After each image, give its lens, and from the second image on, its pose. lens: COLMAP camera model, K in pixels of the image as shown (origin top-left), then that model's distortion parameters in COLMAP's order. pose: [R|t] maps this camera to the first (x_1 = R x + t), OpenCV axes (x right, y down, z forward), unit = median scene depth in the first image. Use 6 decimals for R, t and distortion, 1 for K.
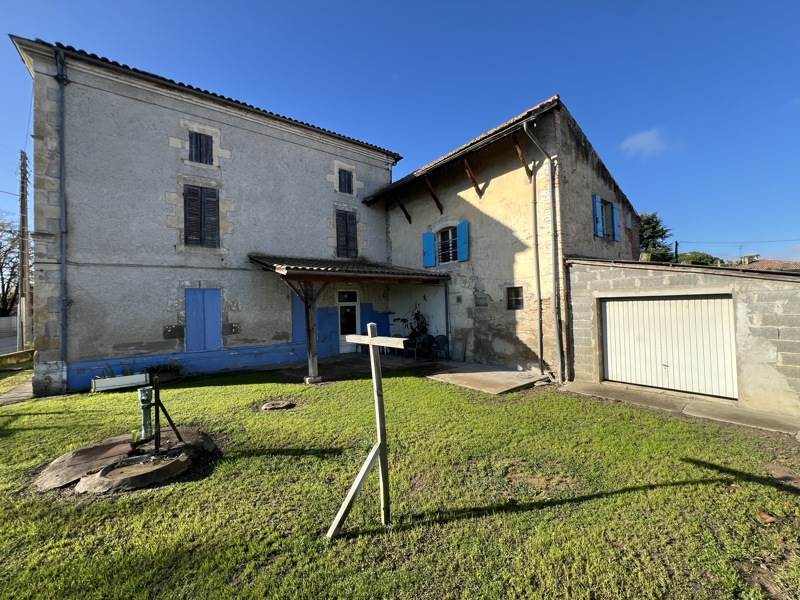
lens RADIAL K [[320.4, 0, 398.3], [0, 320.4, 298.6], [0, 0, 1]] dist [-0.002139, -0.000106]
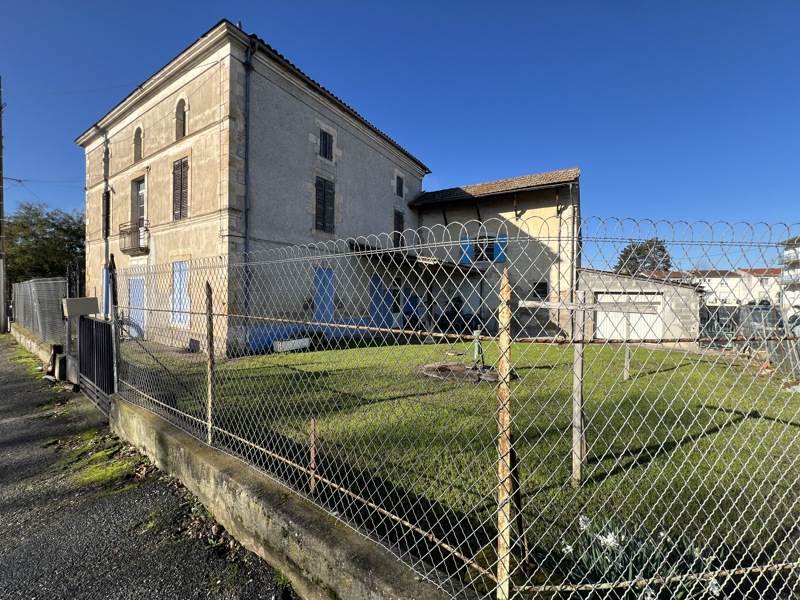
lens RADIAL K [[319.7, 0, 401.0], [0, 319.7, 298.1], [0, 0, 1]] dist [0.001652, 0.000138]
pose [[0.929388, 0.039507, 0.366985, -0.800933], [-0.050879, 0.998476, 0.021362, 0.039738], [-0.365582, -0.038525, 0.929982, -0.193716]]
